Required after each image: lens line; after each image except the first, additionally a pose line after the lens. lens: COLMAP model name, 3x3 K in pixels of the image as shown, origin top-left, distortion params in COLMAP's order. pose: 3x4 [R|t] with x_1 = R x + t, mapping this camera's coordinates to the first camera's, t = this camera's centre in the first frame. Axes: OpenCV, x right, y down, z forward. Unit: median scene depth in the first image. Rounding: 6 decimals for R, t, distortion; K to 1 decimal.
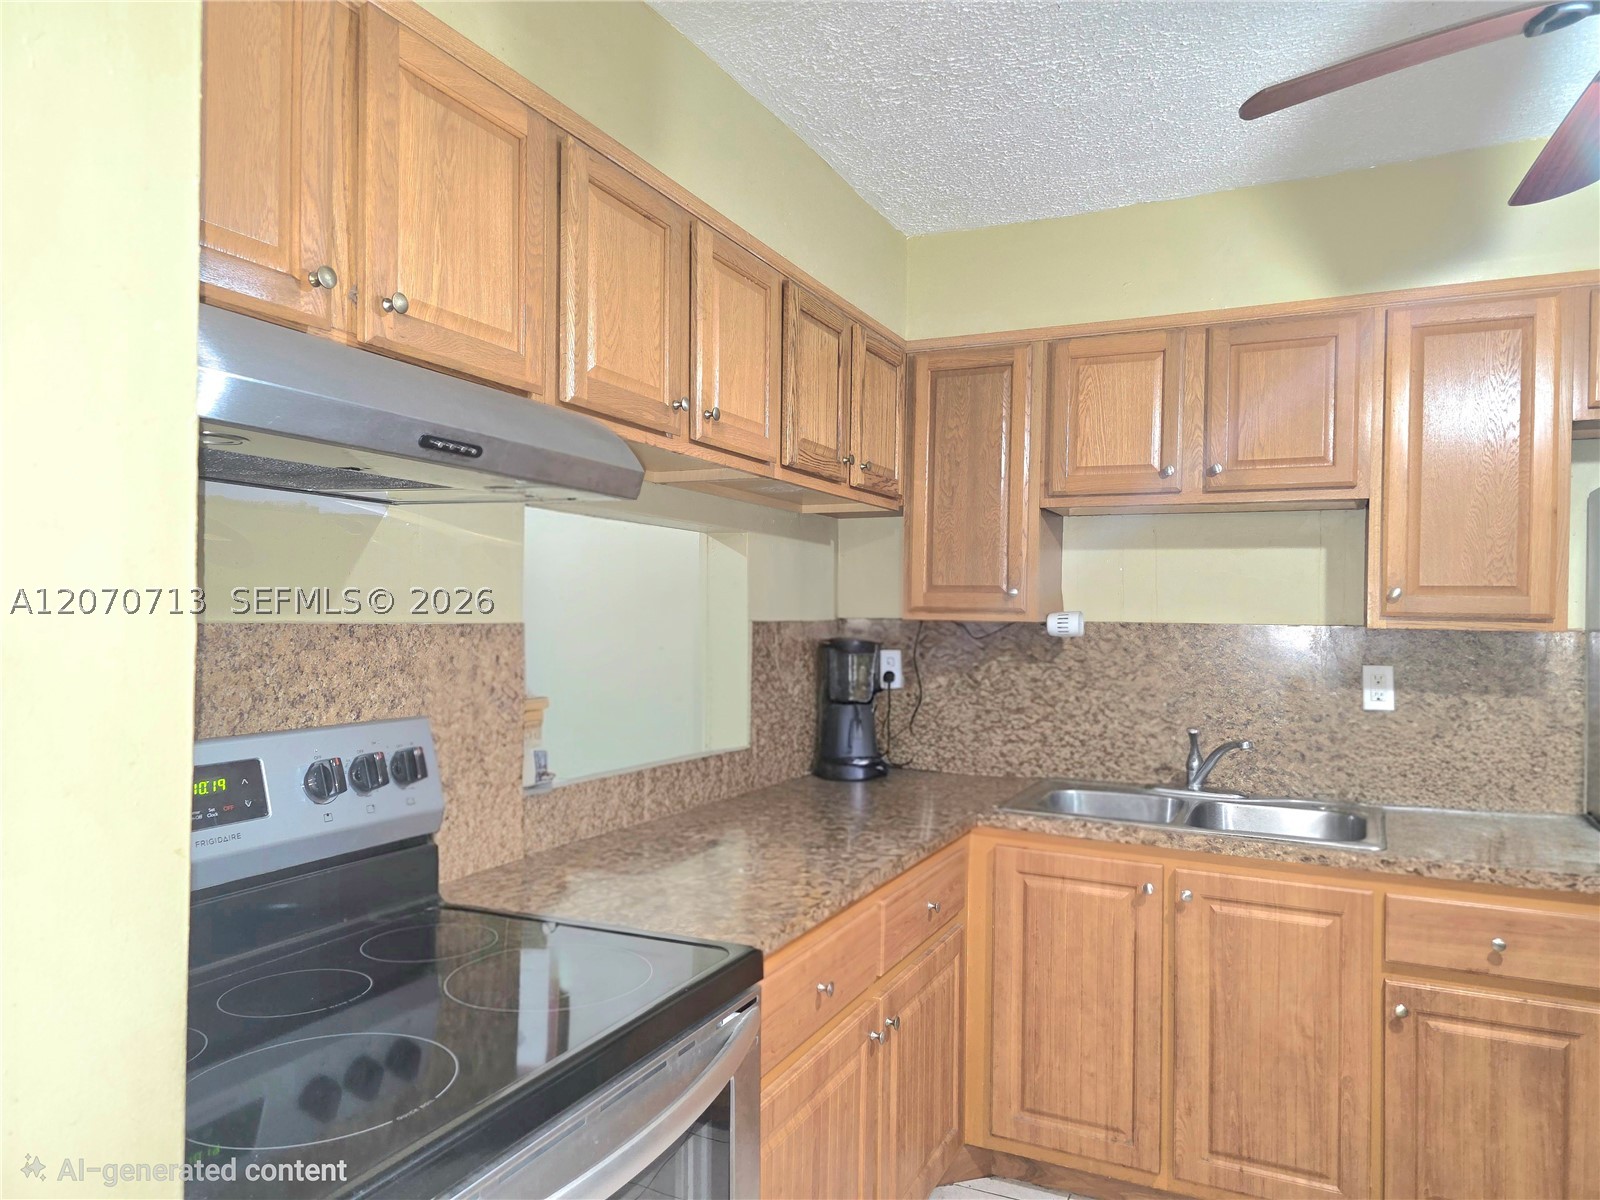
lens RADIAL K [[1084.1, 0, 800.3], [0, 1084.1, 602.6], [0, 0, 1]] dist [0.070166, -0.052858]
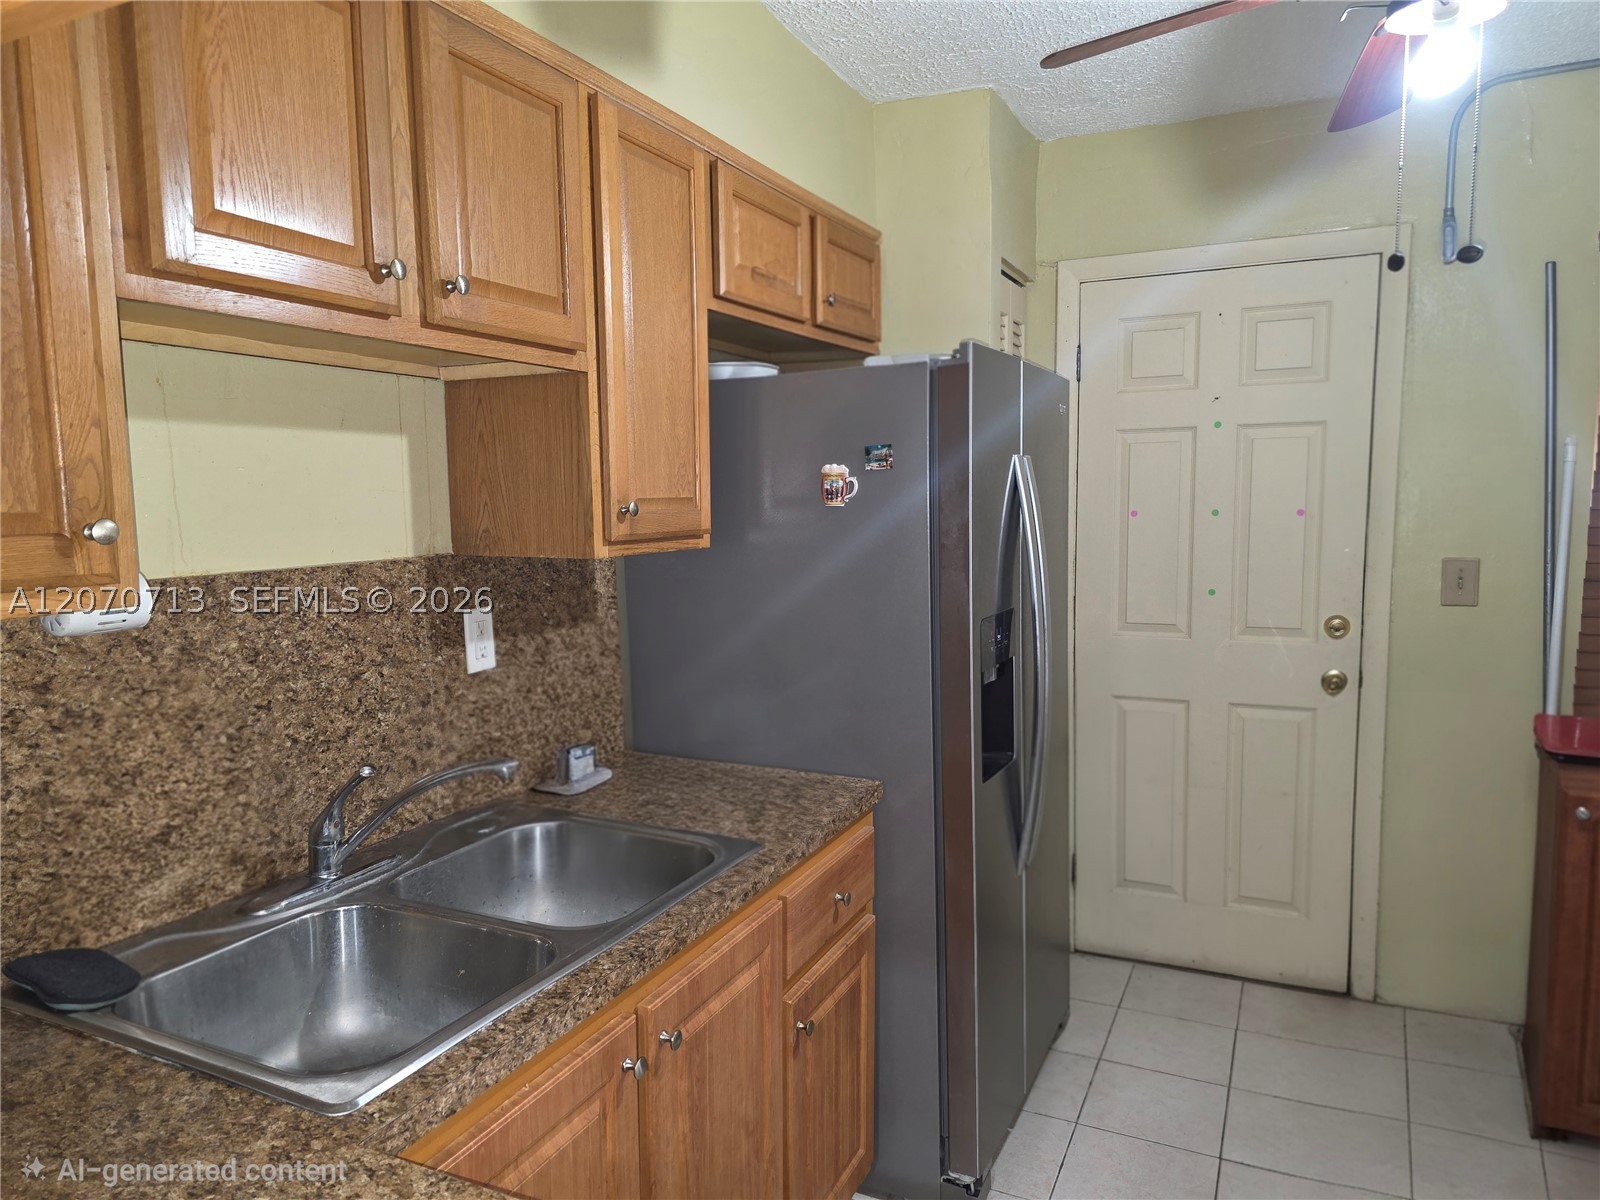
lens RADIAL K [[1084.1, 0, 790.3], [0, 1084.1, 609.8], [0, 0, 1]] dist [0.070166, -0.052858]
pose [[0.007098, -0.126412, 0.991952, -0.167677], [0.006097, 0.991964, 0.126370, -0.029080], [-0.999956, 0.005151, 0.007812, 0.792264]]
